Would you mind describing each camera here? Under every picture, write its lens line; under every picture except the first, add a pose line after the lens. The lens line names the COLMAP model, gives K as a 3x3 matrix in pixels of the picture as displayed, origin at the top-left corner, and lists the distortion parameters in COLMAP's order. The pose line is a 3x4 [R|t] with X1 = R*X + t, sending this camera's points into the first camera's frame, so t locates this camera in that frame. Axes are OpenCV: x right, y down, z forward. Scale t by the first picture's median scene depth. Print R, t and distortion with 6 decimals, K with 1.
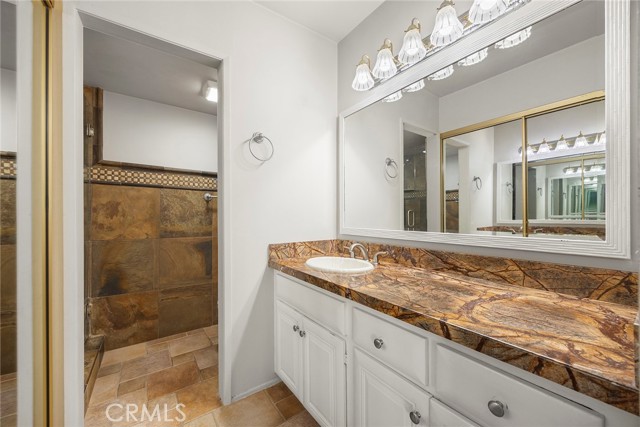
lens RADIAL K [[254.3, 0, 327.5], [0, 254.3, 218.0], [0, 0, 1]] dist [0.001319, 0.000048]
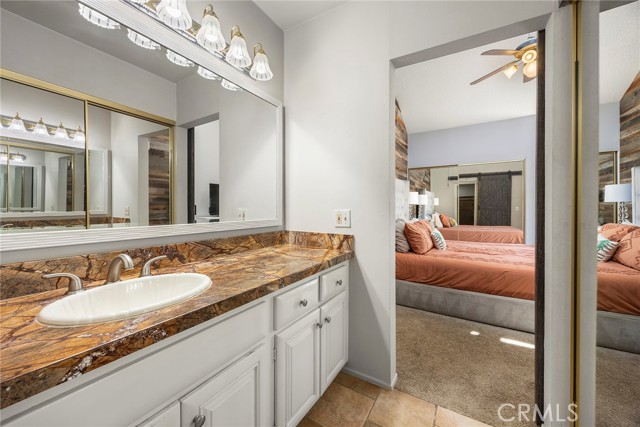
lens RADIAL K [[246.5, 0, 320.0], [0, 246.5, 213.5], [0, 0, 1]] dist [-0.001903, -0.000226]
pose [[-0.393591, -0.018144, 0.919107, -0.690692], [0.007453, 0.999709, 0.022927, -0.000281], [-0.919256, 0.015874, -0.393341, 0.981239]]
